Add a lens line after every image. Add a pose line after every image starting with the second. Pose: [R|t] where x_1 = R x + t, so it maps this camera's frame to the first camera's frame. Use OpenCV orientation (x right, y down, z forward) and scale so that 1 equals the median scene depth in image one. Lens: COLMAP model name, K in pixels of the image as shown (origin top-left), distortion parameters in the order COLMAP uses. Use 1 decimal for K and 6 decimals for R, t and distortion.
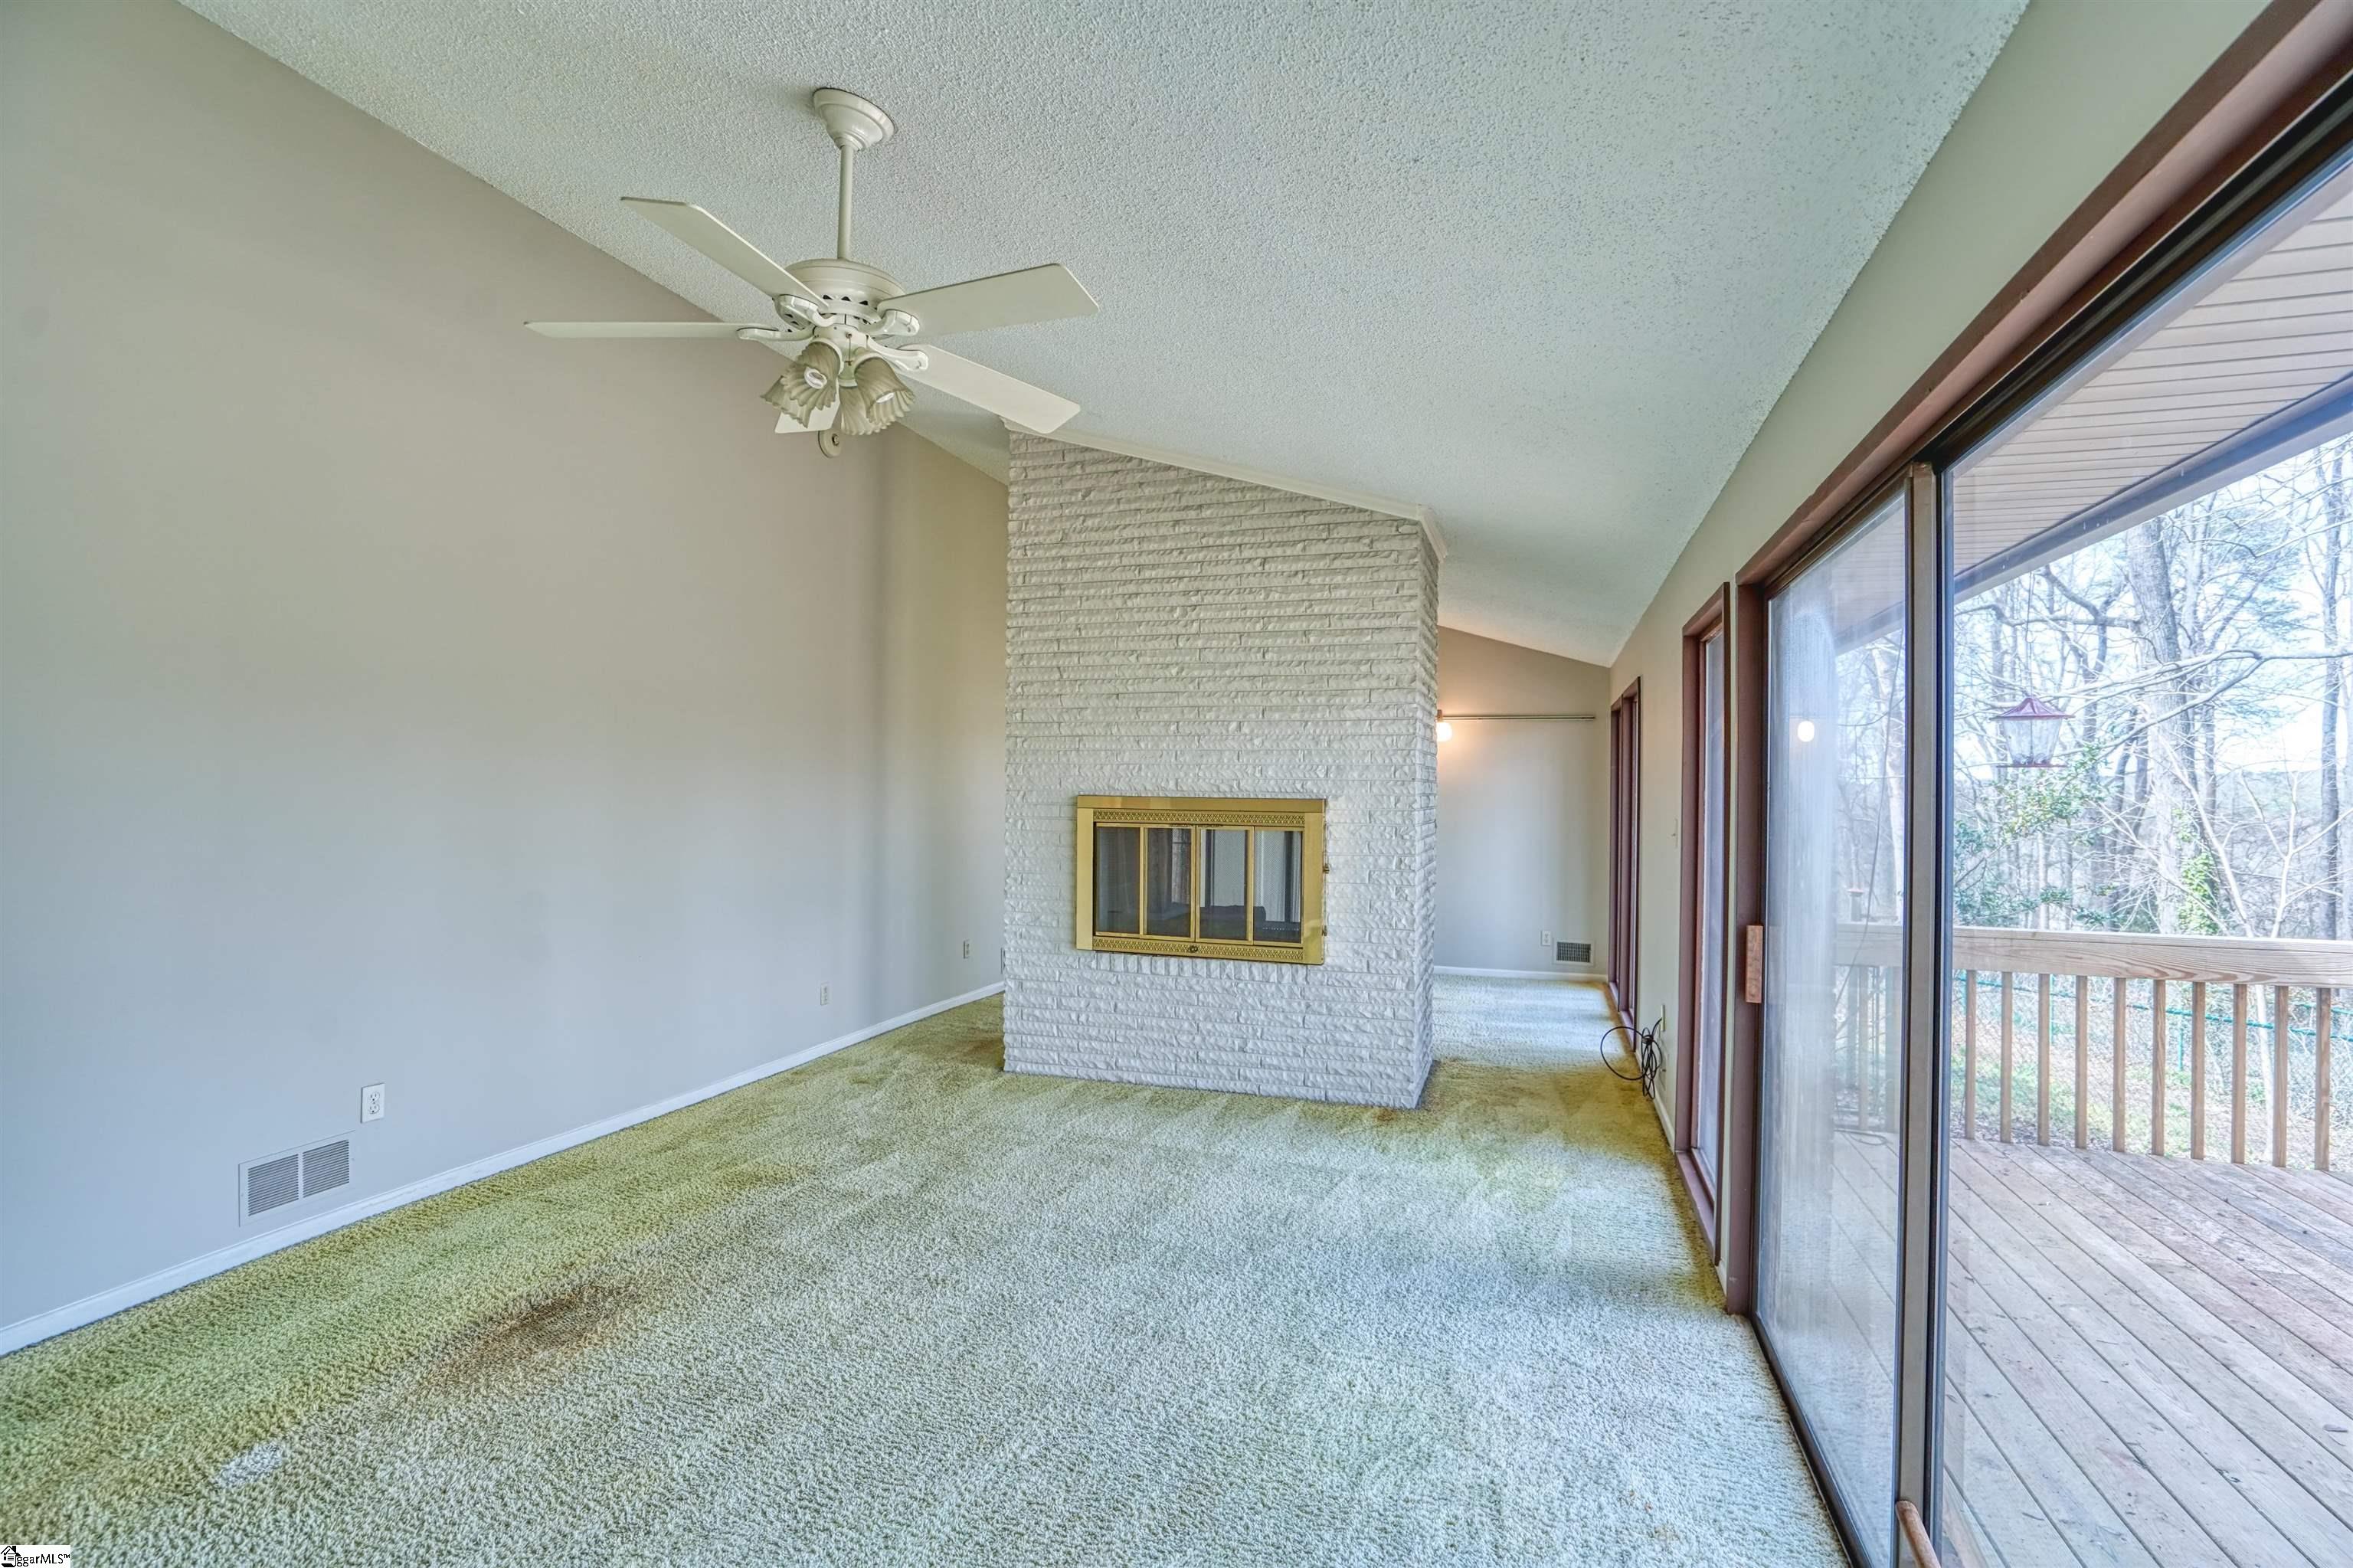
lens RADIAL K [[1082.4, 0, 1176.5], [0, 1082.4, 784.0], [0, 0, 1]] dist [-0.064844, 0.026293]
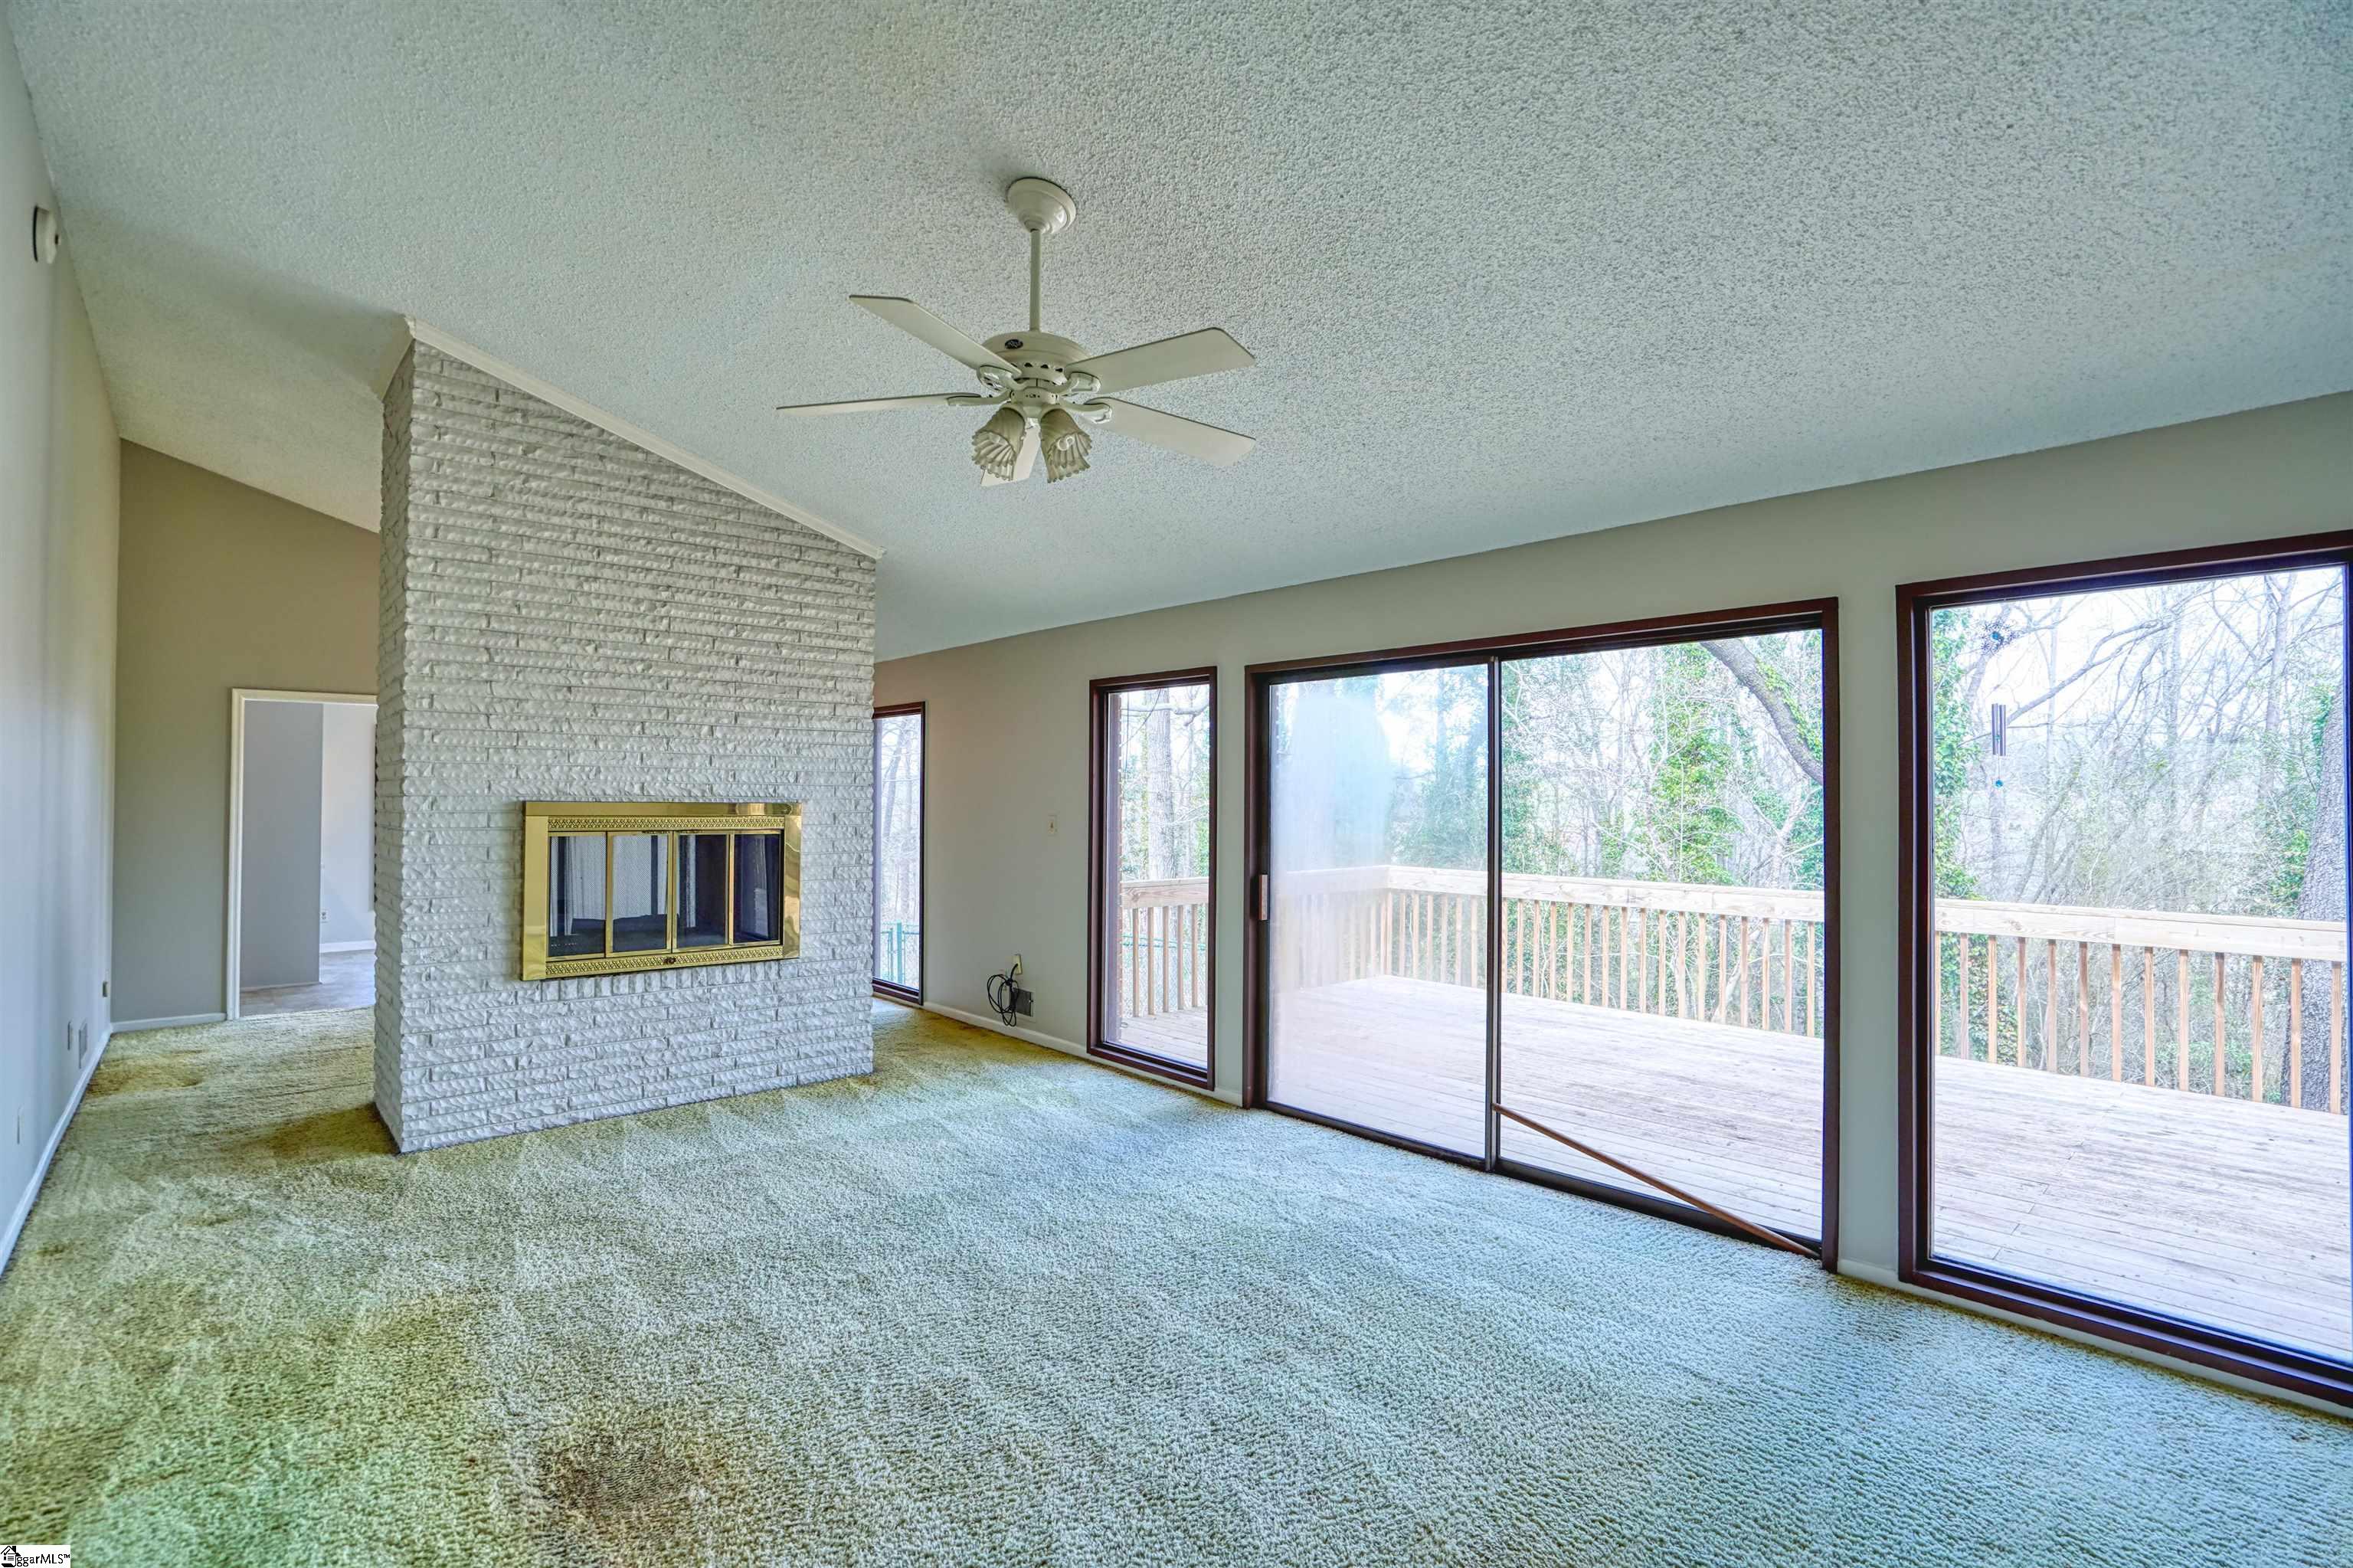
lens RADIAL K [[1082.4, 0, 1176.5], [0, 1082.4, 784.0], [0, 0, 1]] dist [-0.064844, 0.026293]
pose [[0.503753, 0.004140, 0.863838, -0.575372], [-0.006838, 0.999976, -0.000805, -0.006353], [-0.863821, -0.005501, 0.503769, 0.136260]]
